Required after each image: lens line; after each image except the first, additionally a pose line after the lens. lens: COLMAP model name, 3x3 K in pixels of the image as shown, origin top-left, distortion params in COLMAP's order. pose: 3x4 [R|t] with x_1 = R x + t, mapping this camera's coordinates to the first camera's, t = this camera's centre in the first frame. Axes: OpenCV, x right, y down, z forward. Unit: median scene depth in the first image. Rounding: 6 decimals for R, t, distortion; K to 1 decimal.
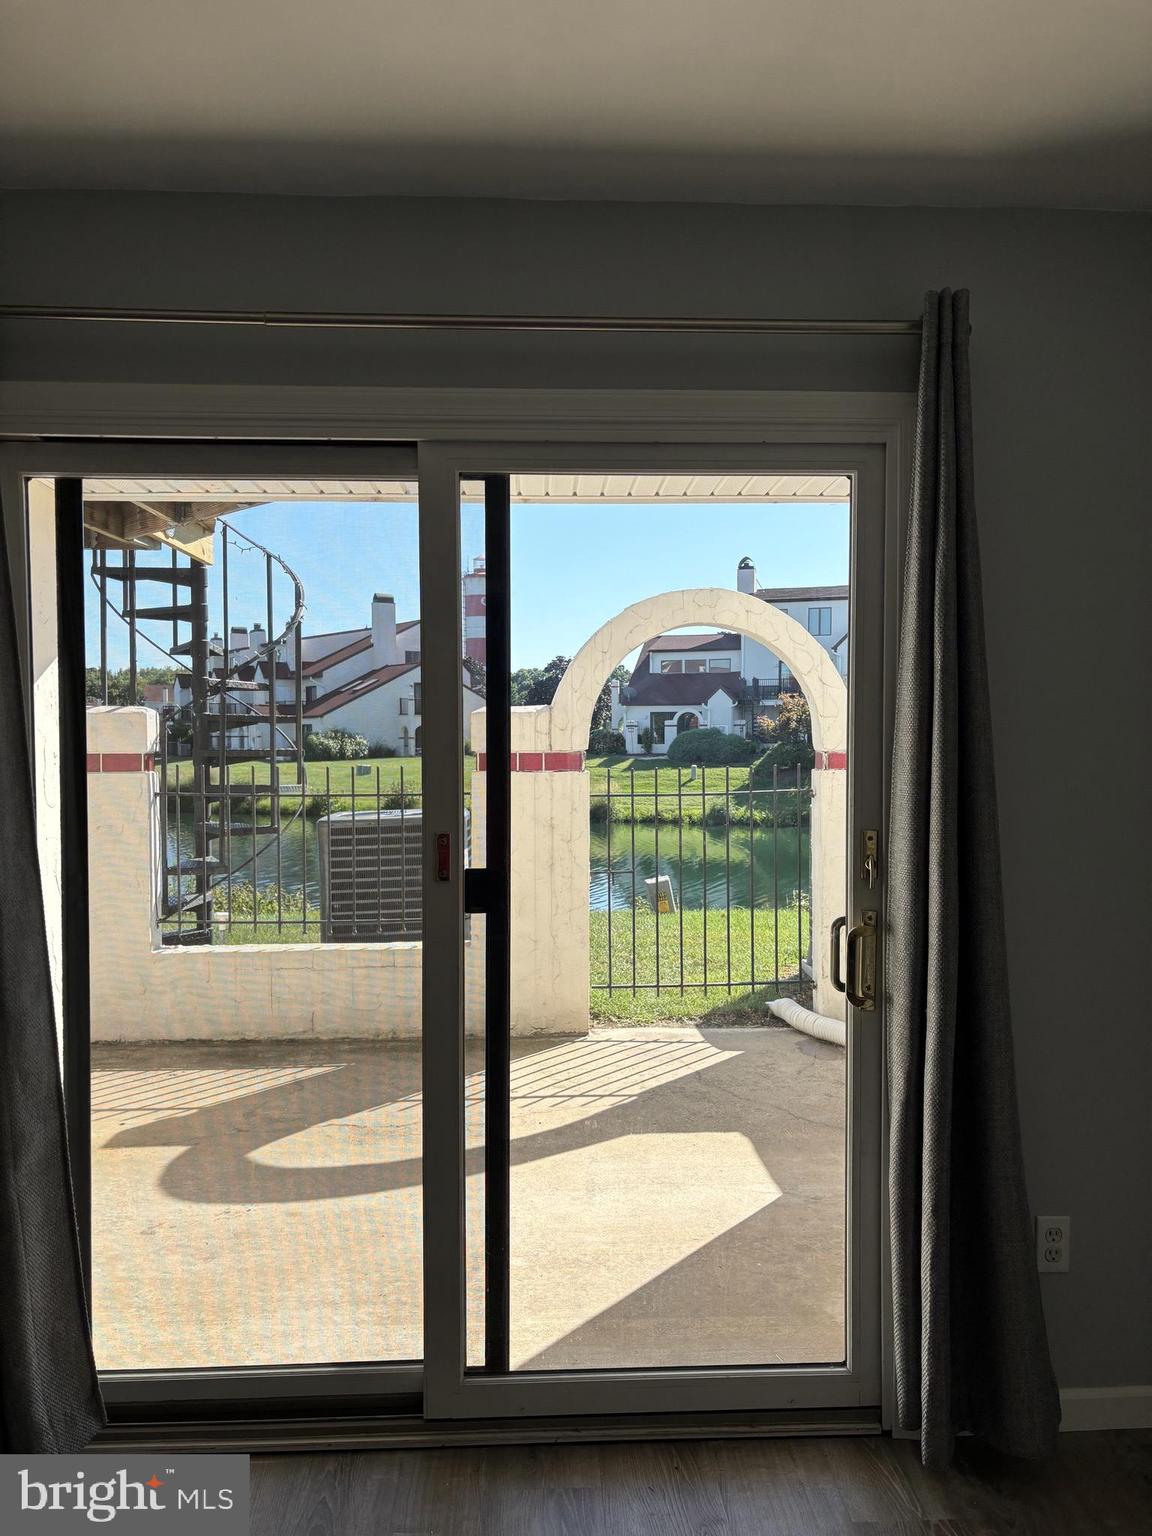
lens RADIAL K [[1146.4, 0, 576.0], [0, 1146.4, 768.0], [0, 0, 1]] dist [0.107700, -0.000752]
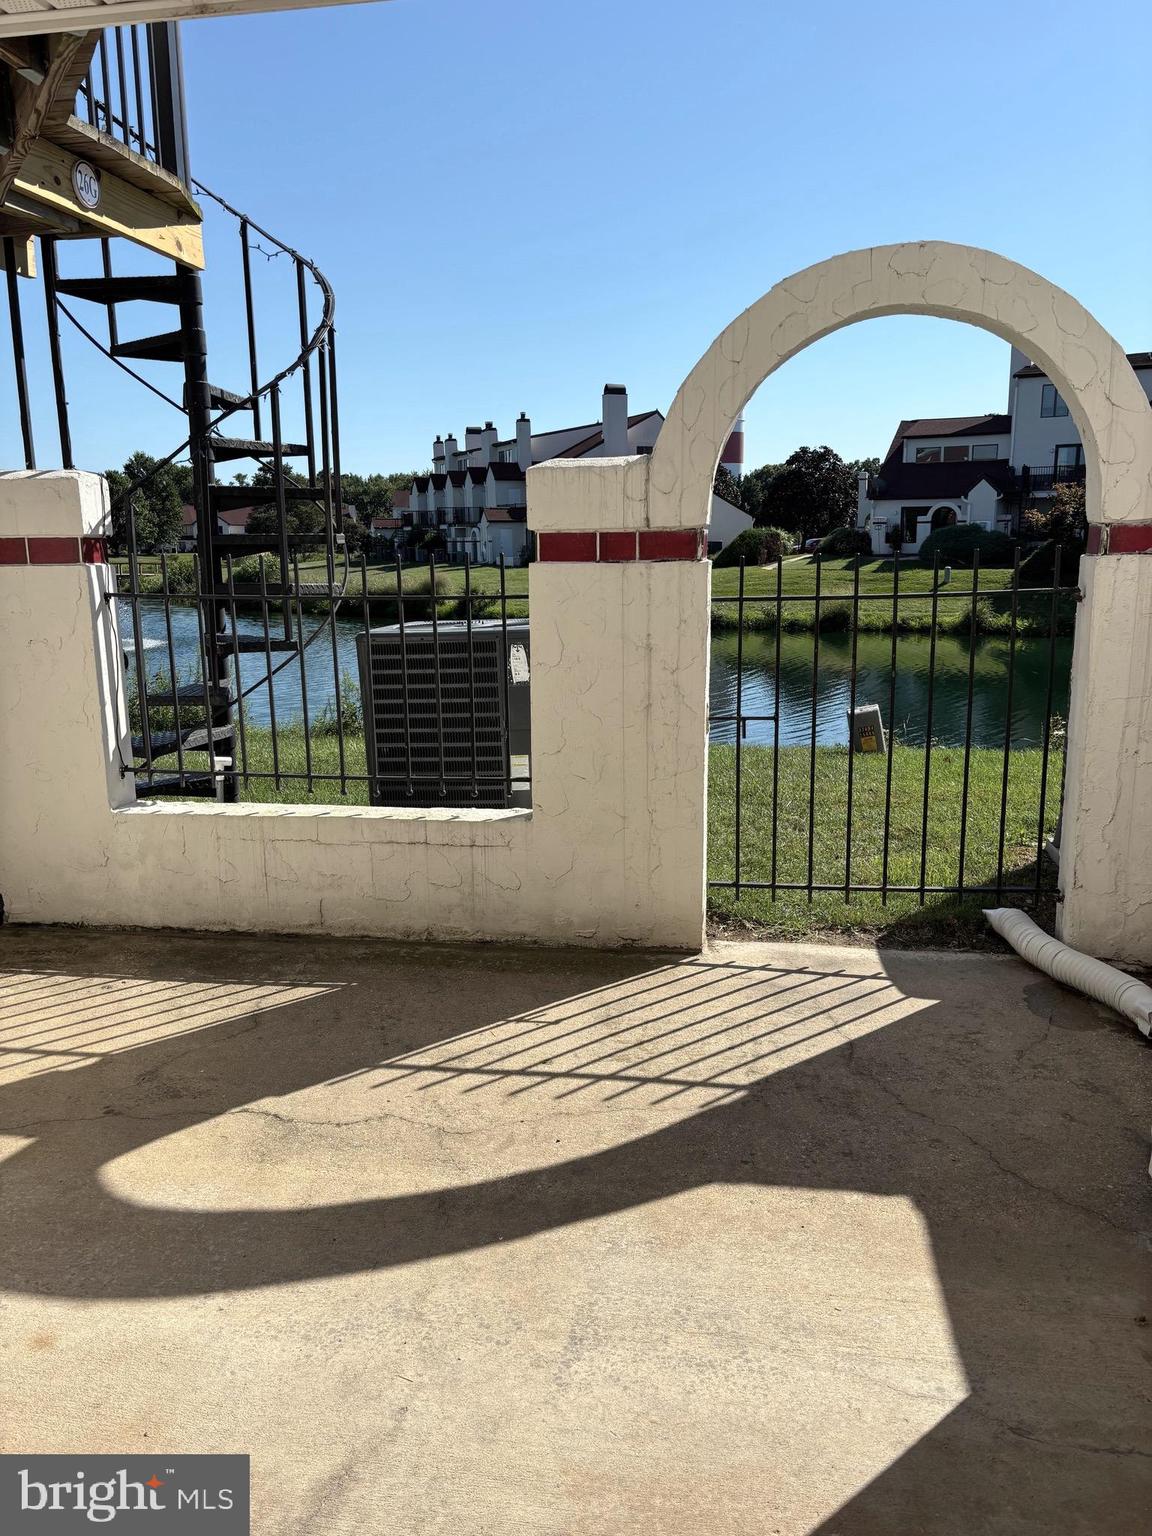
lens RADIAL K [[1176.2, 0, 576.0], [0, 1176.2, 768.0], [0, 0, 1]] dist [0.046736, 0.000522]
pose [[0.980270, 0.028594, -0.195586, 0.070135], [0.004016, 0.986397, 0.164334, 0.007901], [0.197625, -0.161877, 0.966820, 0.325217]]
